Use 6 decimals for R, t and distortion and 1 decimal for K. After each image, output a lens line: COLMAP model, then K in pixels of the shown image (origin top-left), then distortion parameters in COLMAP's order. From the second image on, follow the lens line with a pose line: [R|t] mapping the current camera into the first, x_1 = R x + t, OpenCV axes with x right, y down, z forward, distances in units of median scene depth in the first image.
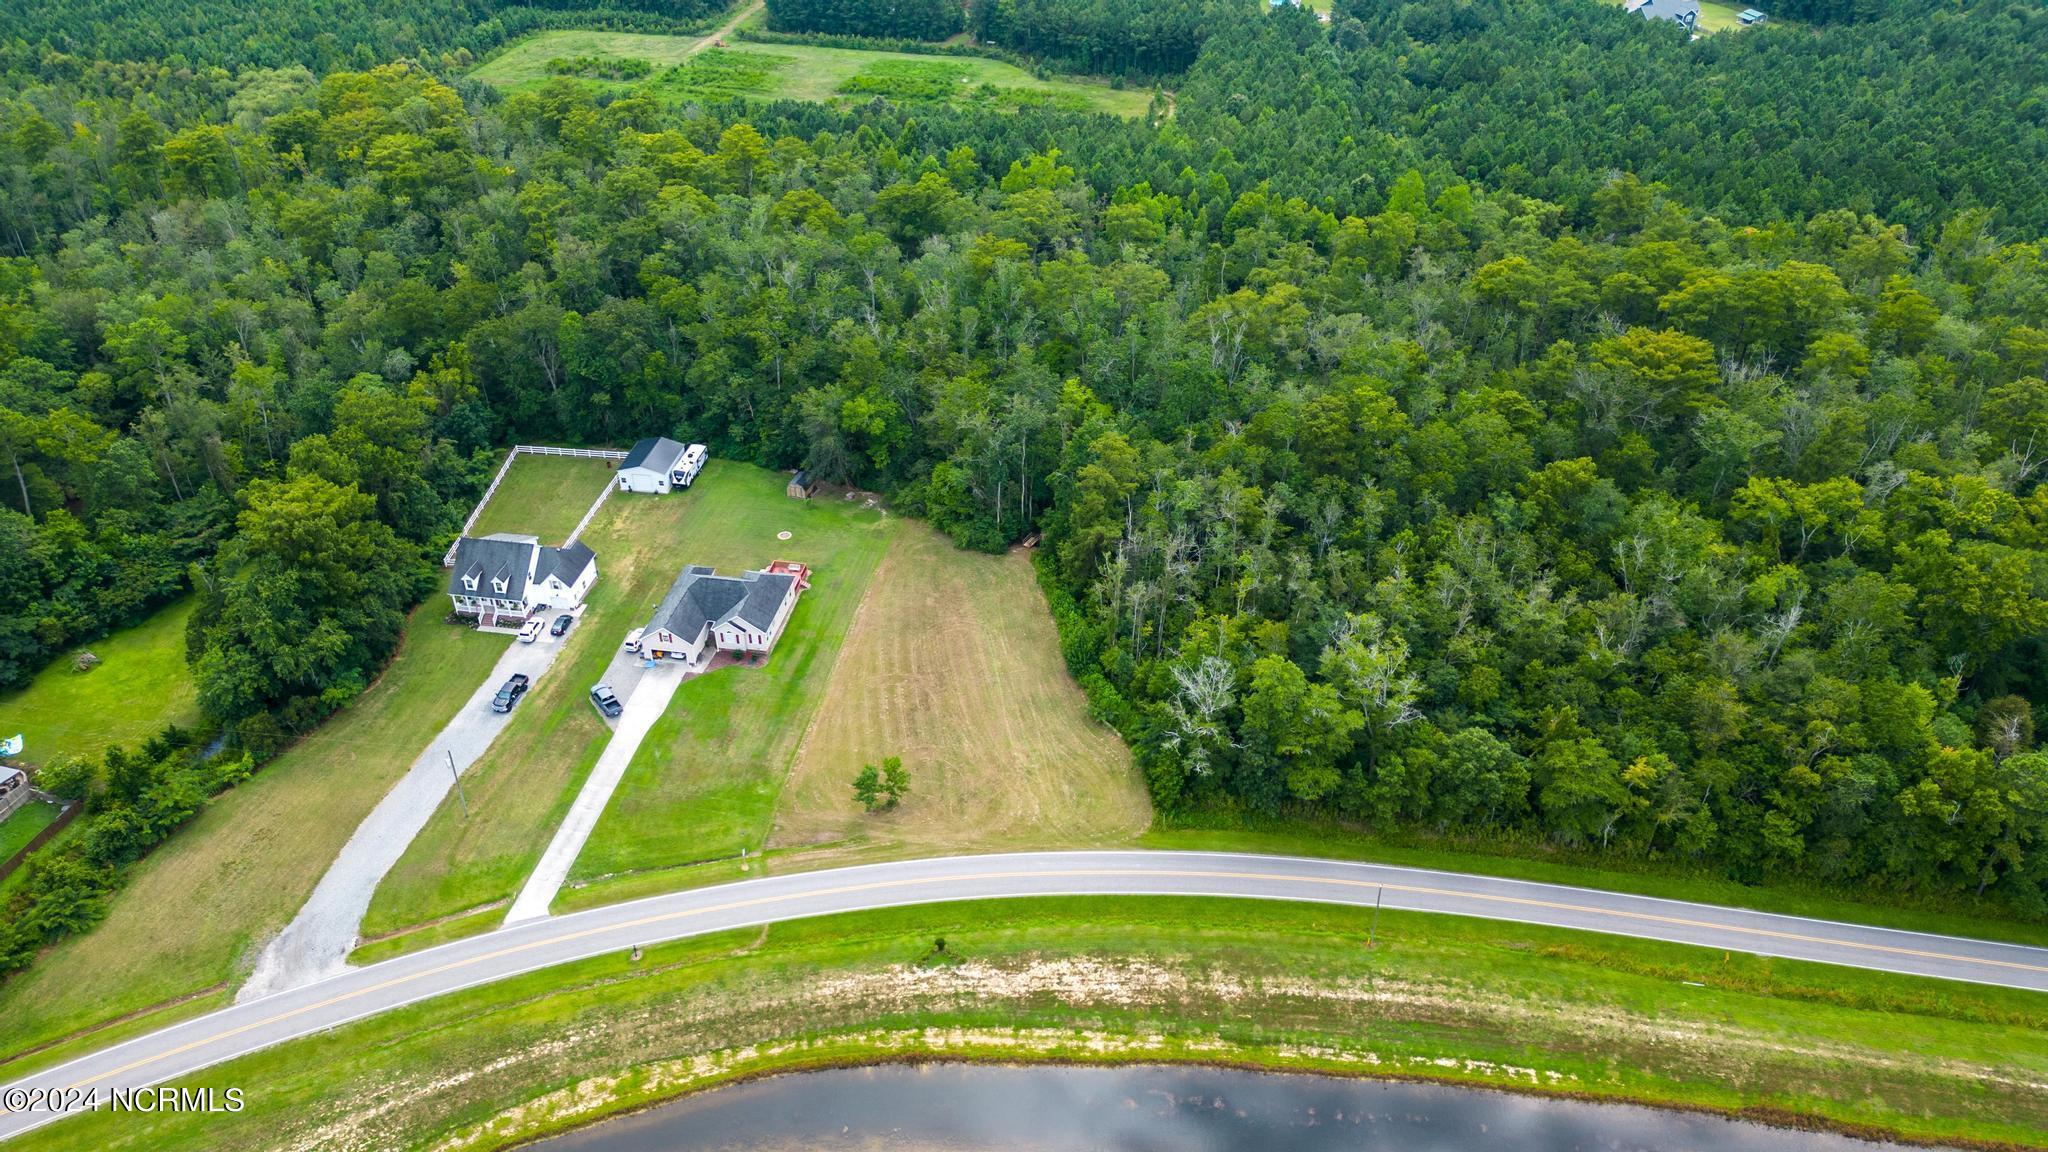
lens RADIAL K [[1438.1, 0, 1024.0], [0, 1438.1, 576.0], [0, 0, 1]] dist [0.062618, -0.061225]
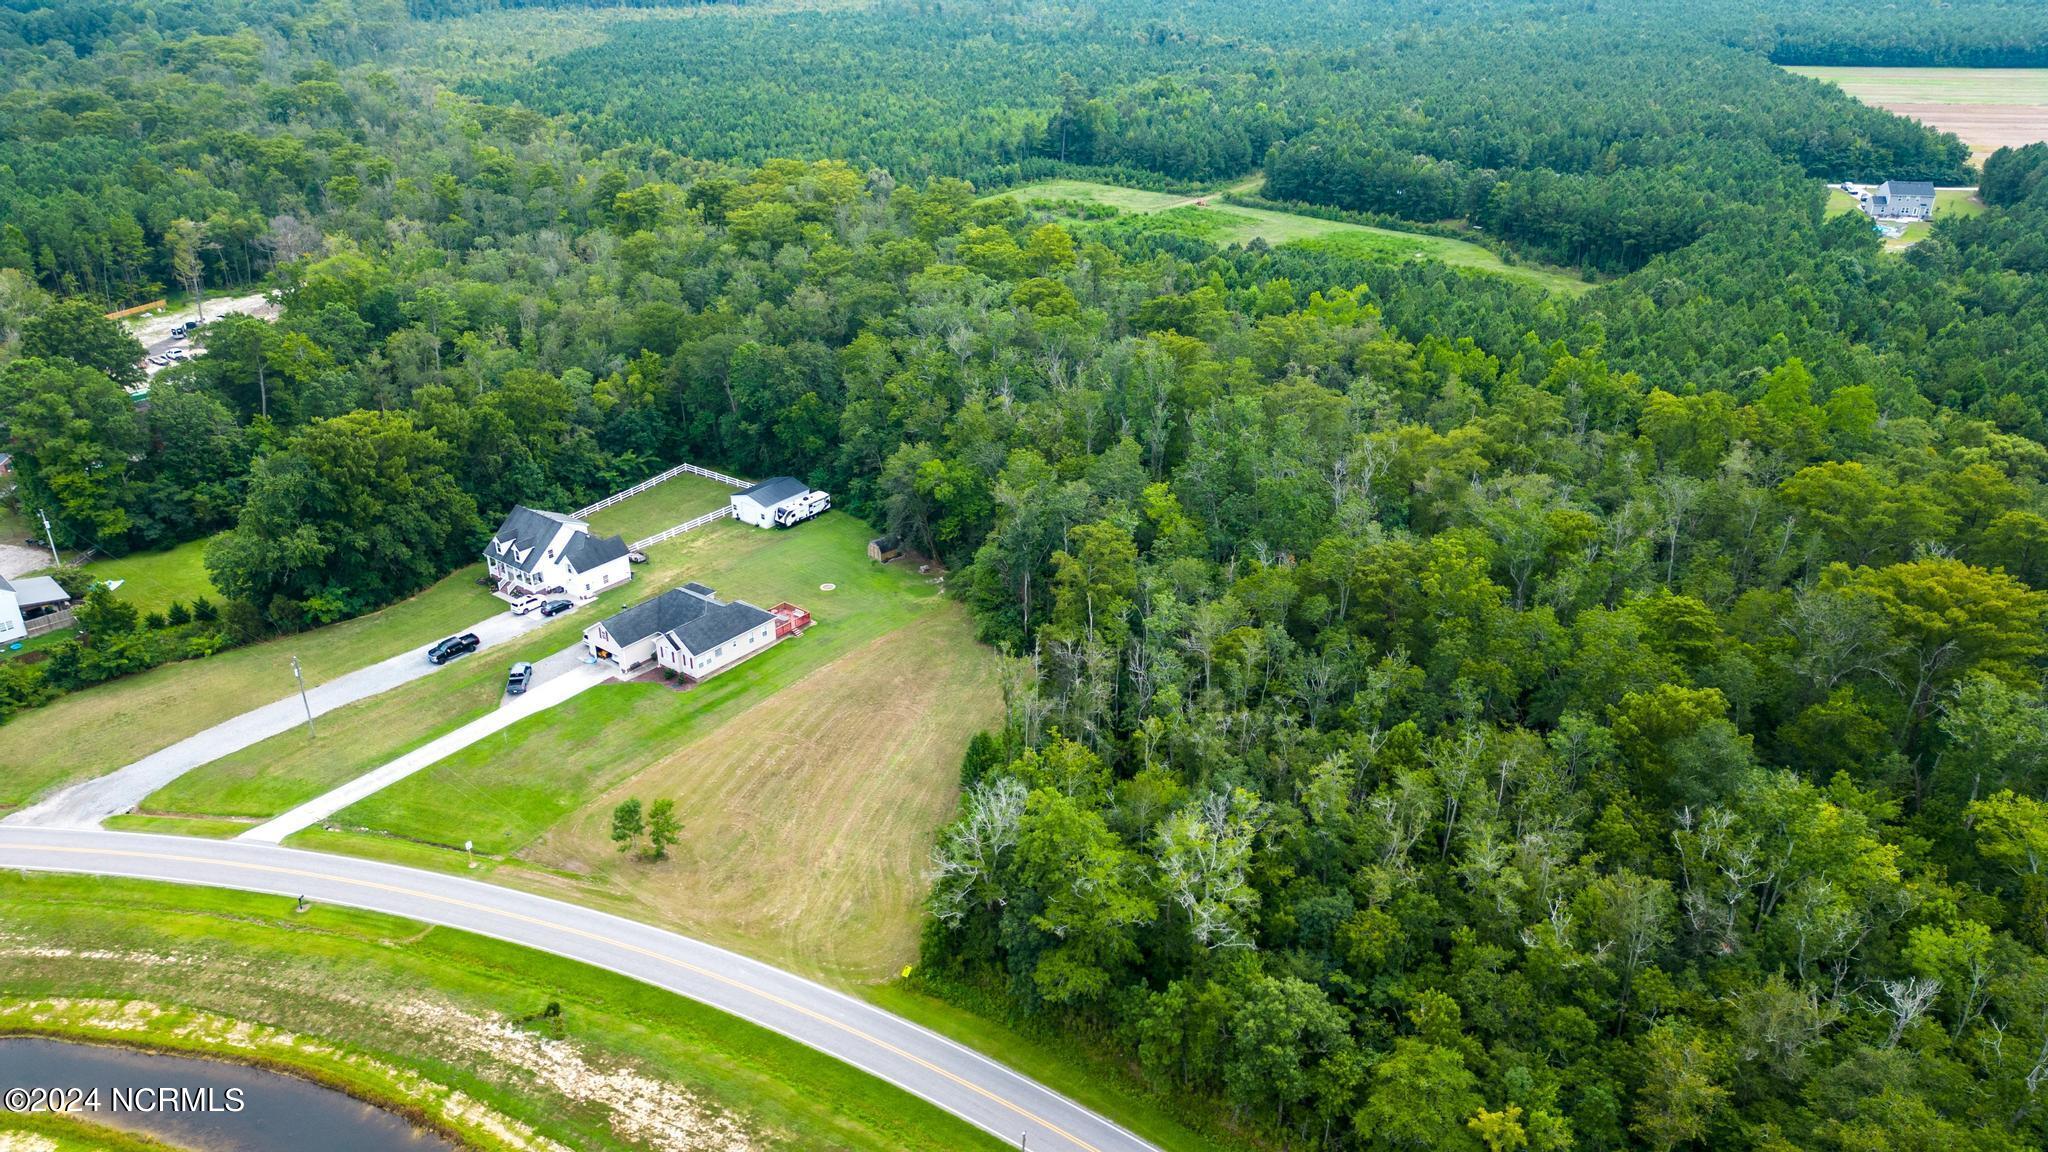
lens RADIAL K [[1438.1, 0, 1024.0], [0, 1438.1, 576.0], [0, 0, 1]] dist [0.062618, -0.061225]
pose [[0.875381, 0.208760, -0.436036, 0.409547], [-0.276585, 0.956025, -0.097556, 0.023625], [0.396496, 0.206000, 0.894626, 0.273773]]
